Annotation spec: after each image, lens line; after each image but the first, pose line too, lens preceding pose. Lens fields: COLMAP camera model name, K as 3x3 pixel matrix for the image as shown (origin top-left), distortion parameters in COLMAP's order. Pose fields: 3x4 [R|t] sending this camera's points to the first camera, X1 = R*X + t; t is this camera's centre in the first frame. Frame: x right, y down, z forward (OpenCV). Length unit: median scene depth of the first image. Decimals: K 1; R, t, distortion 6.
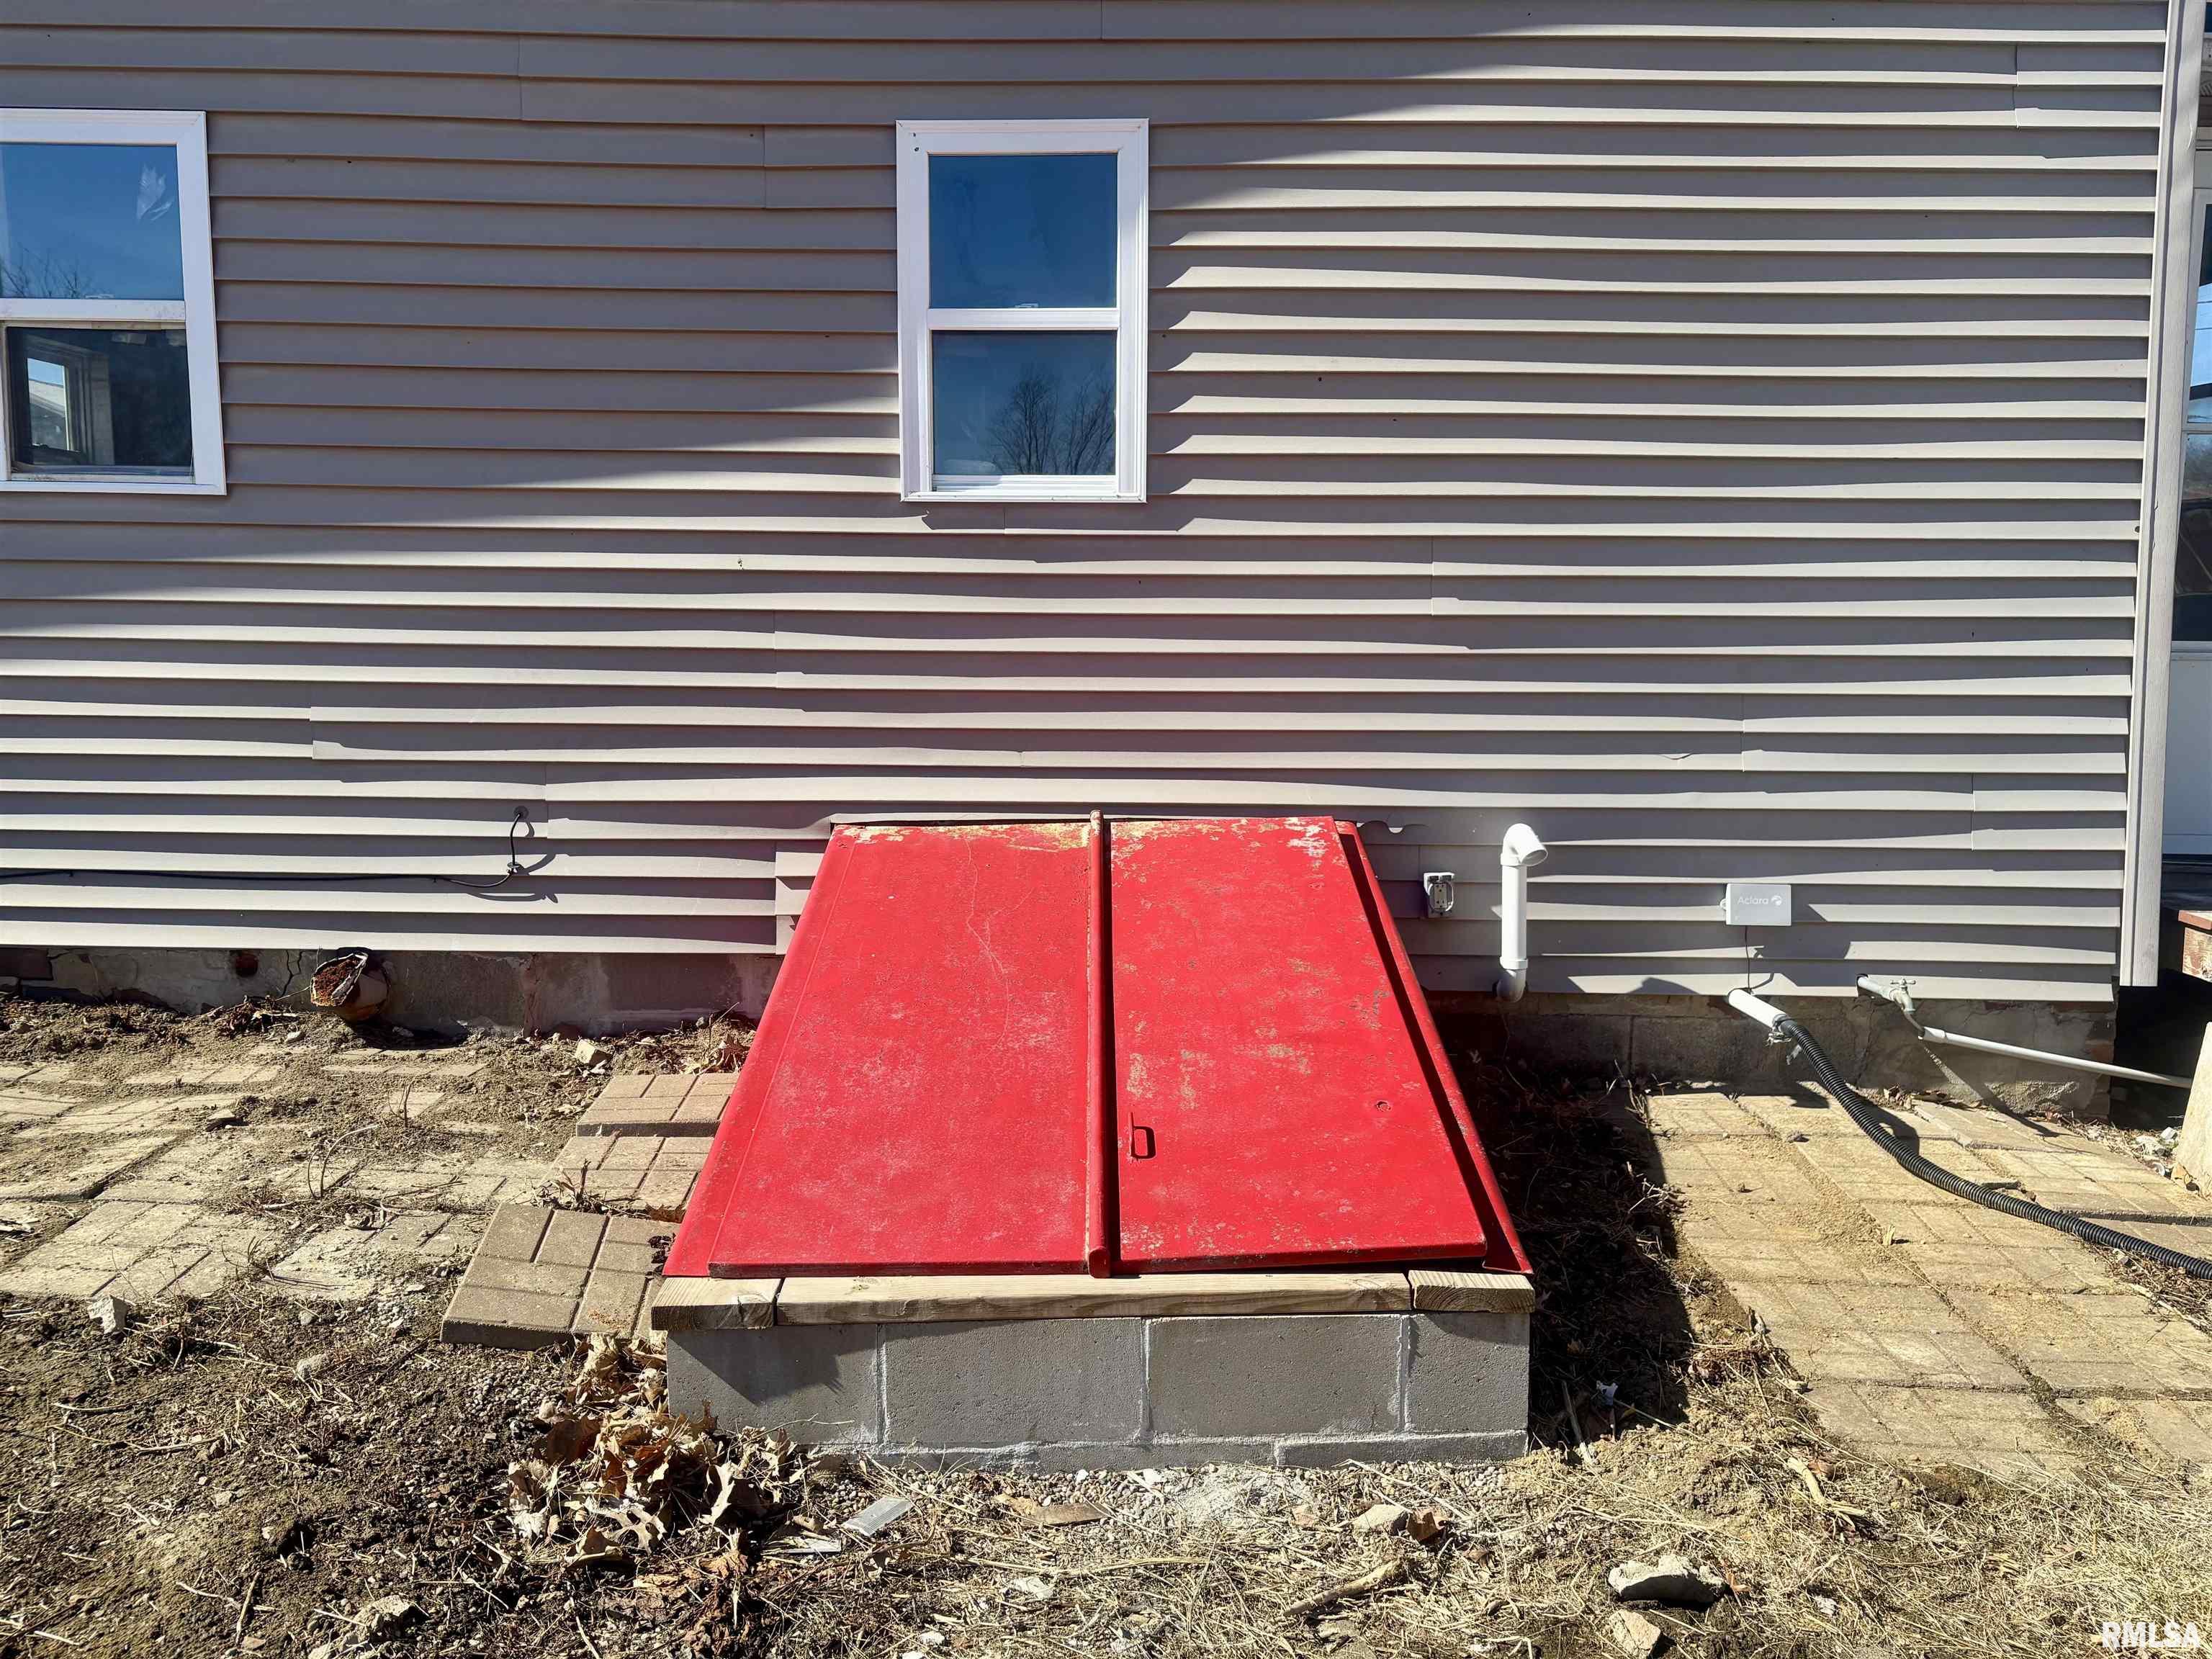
lens RADIAL K [[1659.4, 0, 1117.7], [0, 1659.4, 824.0], [0, 0, 1]] dist [0.053382, -0.056709]
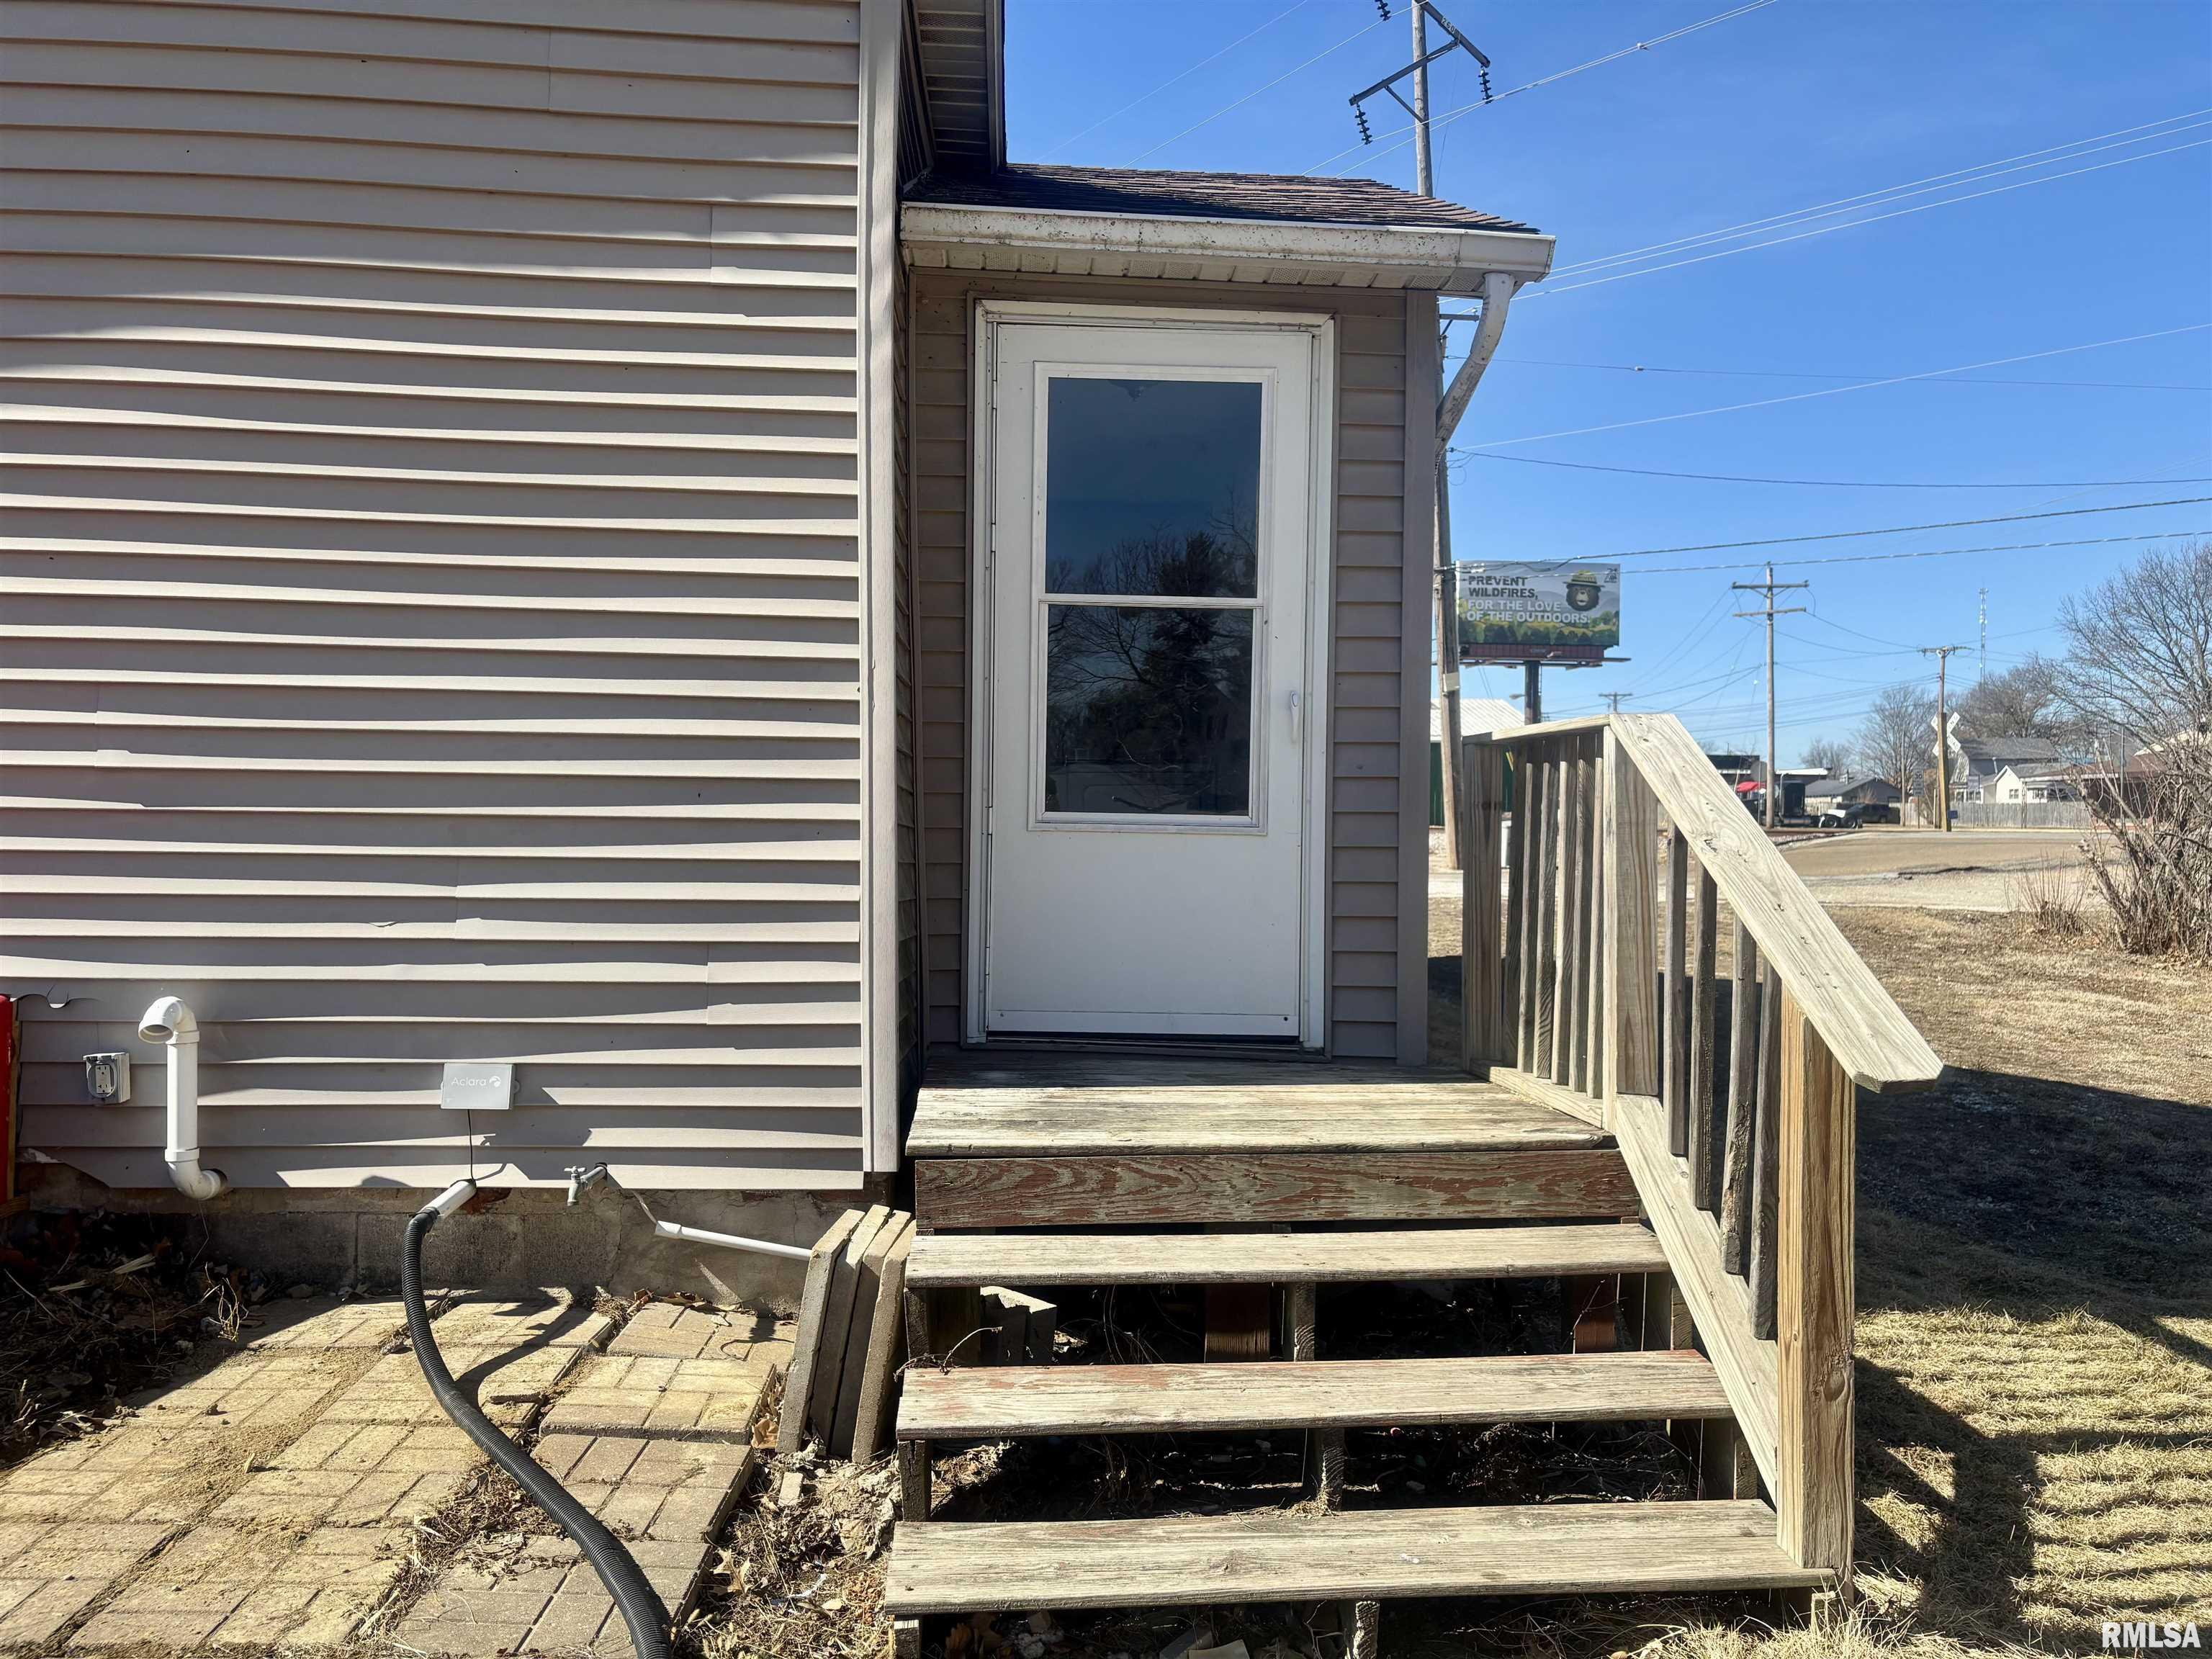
lens RADIAL K [[1659.4, 0, 1091.9], [0, 1659.4, 825.6], [0, 0, 1]] dist [0.053382, -0.056709]
pose [[0.998097, 0.006826, 0.061291, 0.674012], [0.001049, 0.991832, -0.127548, 0.023956], [-0.061661, 0.127370, 0.989937, 0.055434]]
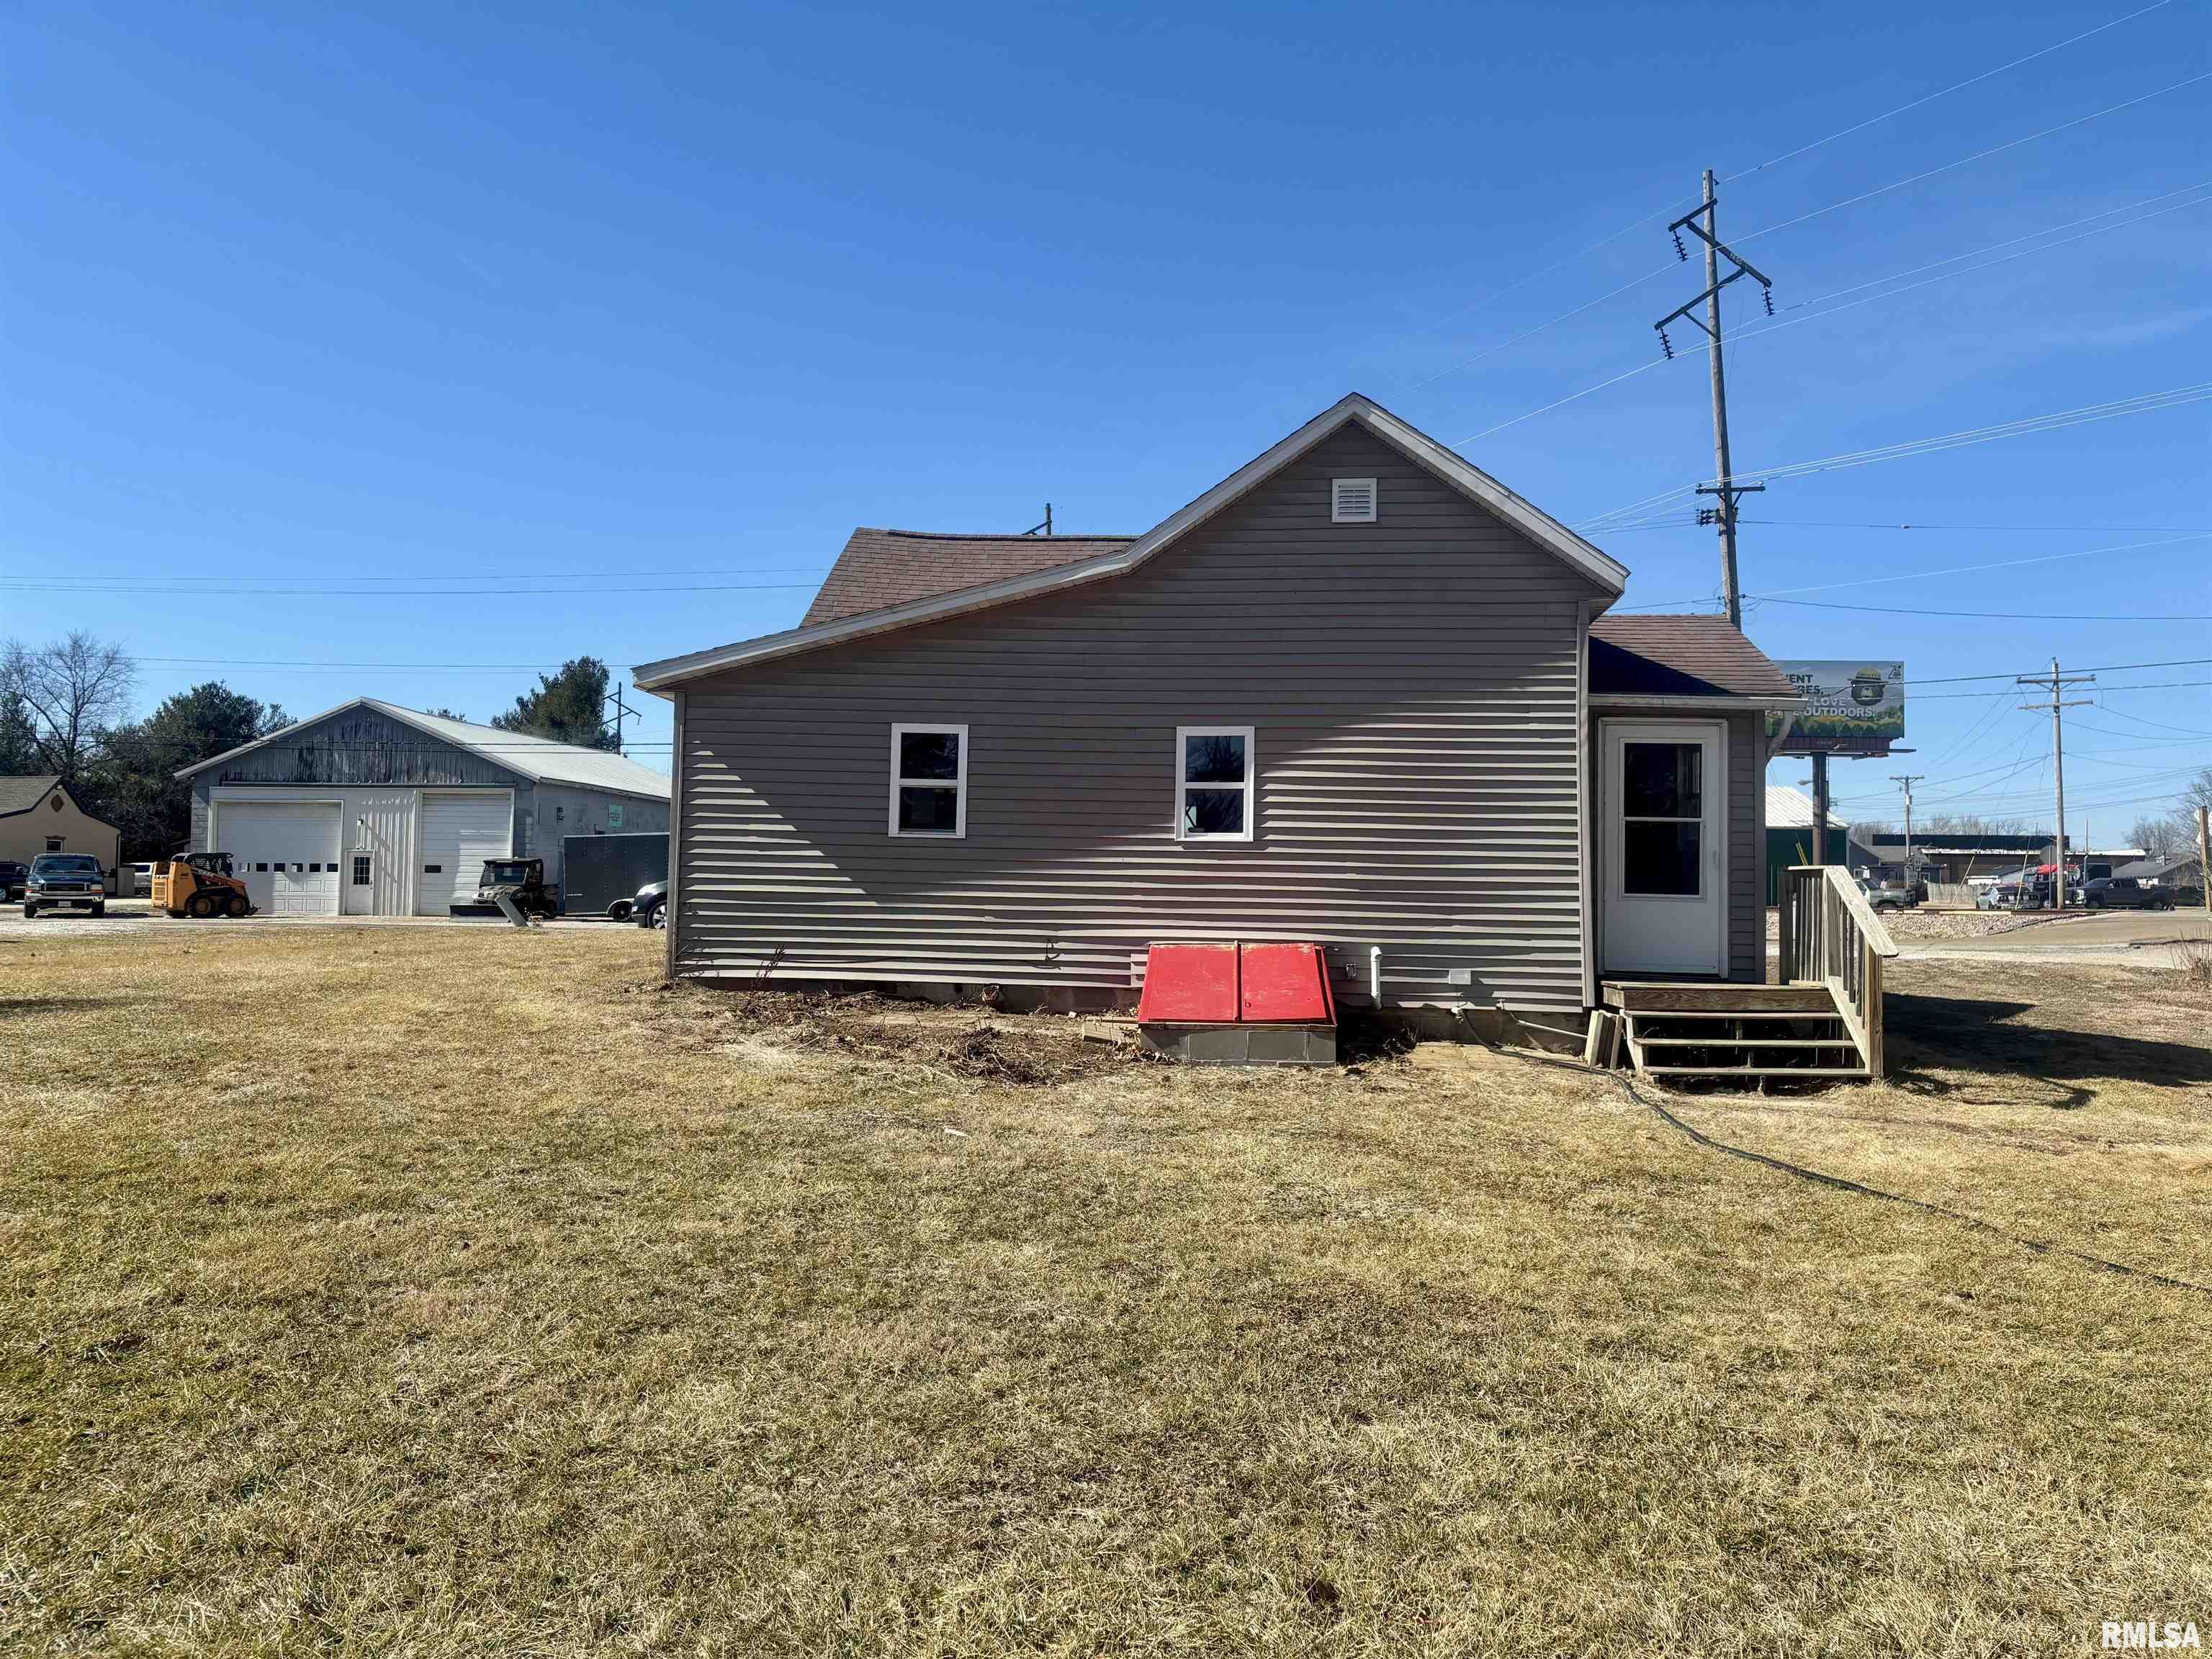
lens RADIAL K [[1659.4, 0, 1119.5], [0, 1659.4, 814.7], [0, 0, 1]] dist [0.053382, -0.056709]
pose [[0.996804, 0.007166, -0.079565, 0.013914], [-0.021359, 0.983618, -0.178995, 0.310865], [0.076979, 0.180122, 0.980627, -2.032442]]
